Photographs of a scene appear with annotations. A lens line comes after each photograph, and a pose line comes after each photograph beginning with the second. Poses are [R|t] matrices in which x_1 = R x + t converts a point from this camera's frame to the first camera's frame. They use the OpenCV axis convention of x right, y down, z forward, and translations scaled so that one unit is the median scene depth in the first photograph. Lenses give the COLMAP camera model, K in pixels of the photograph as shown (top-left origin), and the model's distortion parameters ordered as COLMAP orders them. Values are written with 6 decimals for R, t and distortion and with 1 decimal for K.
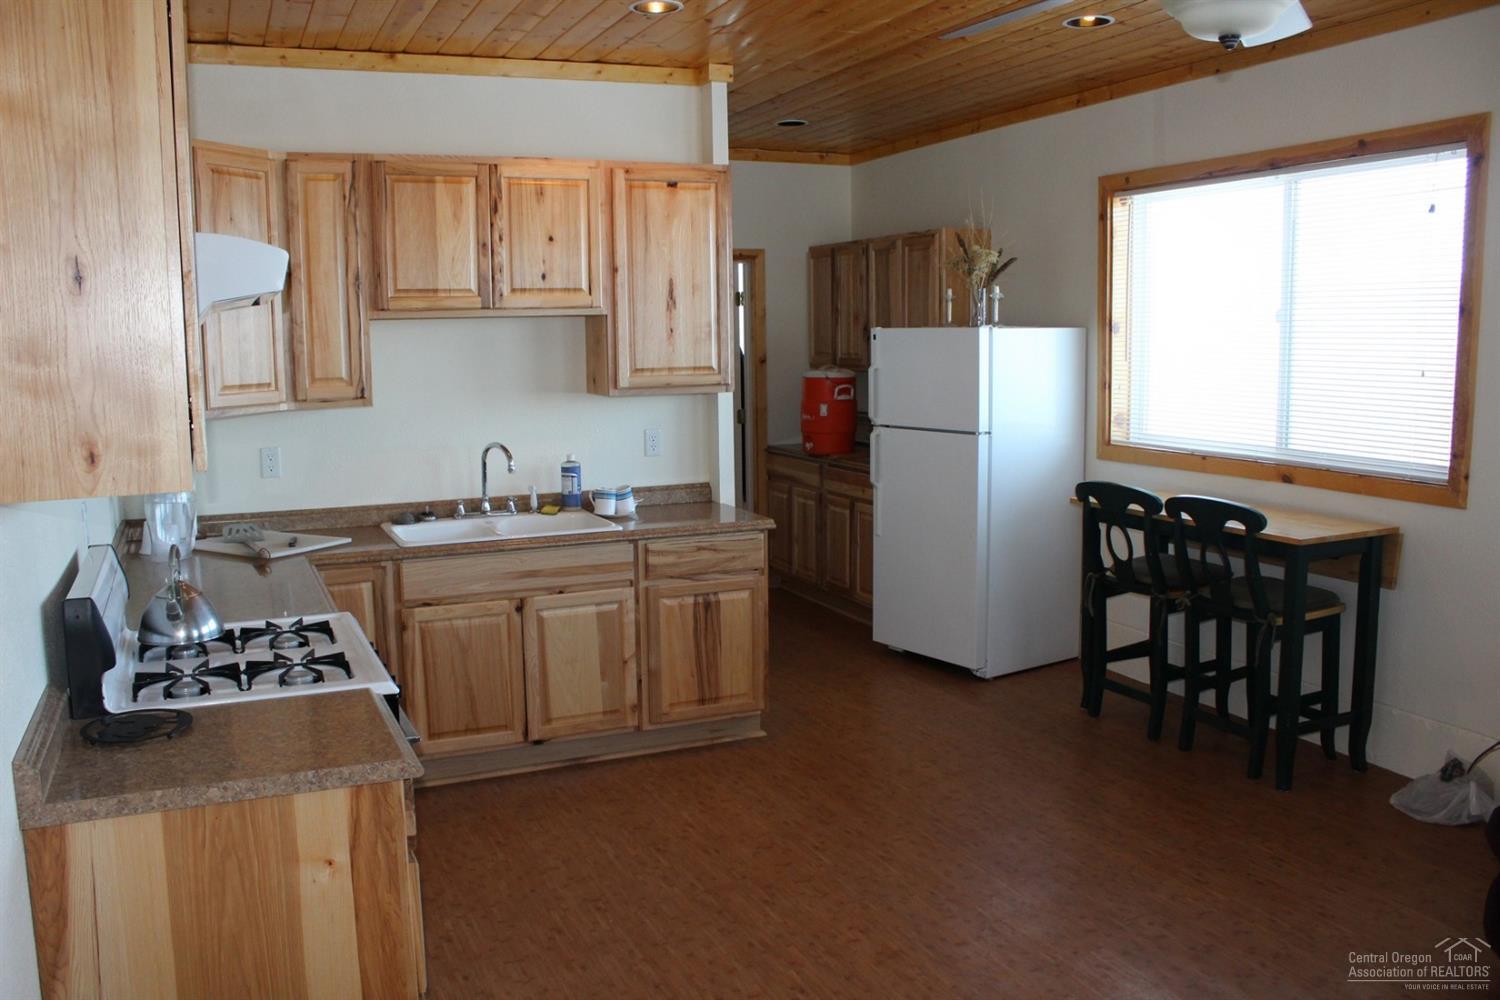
lens RADIAL K [[1248.8, 0, 717.3], [0, 1248.8, 497.9], [0, 0, 1]] dist [-0.170573, 0.191141]
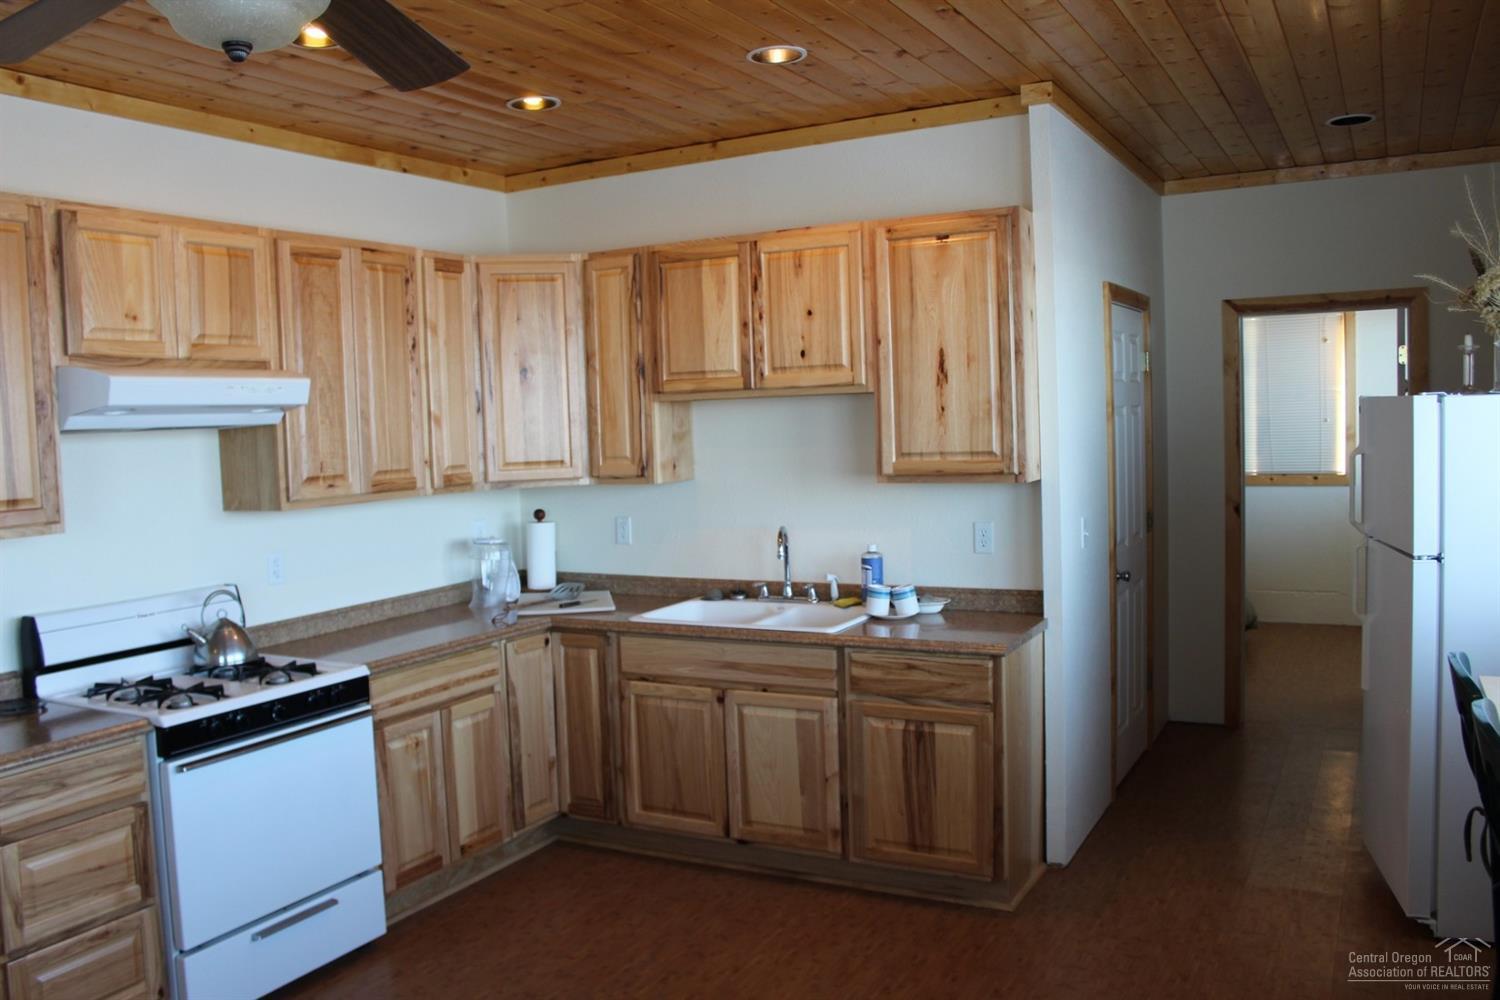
lens RADIAL K [[1248.8, 0, 717.3], [0, 1248.8, 497.9], [0, 0, 1]] dist [-0.170573, 0.191141]
pose [[0.612487, 0.047405, -0.789058, 0.576192], [-0.078886, 0.996883, -0.001343, -0.063721], [0.786535, 0.063068, 0.614317, 0.379652]]
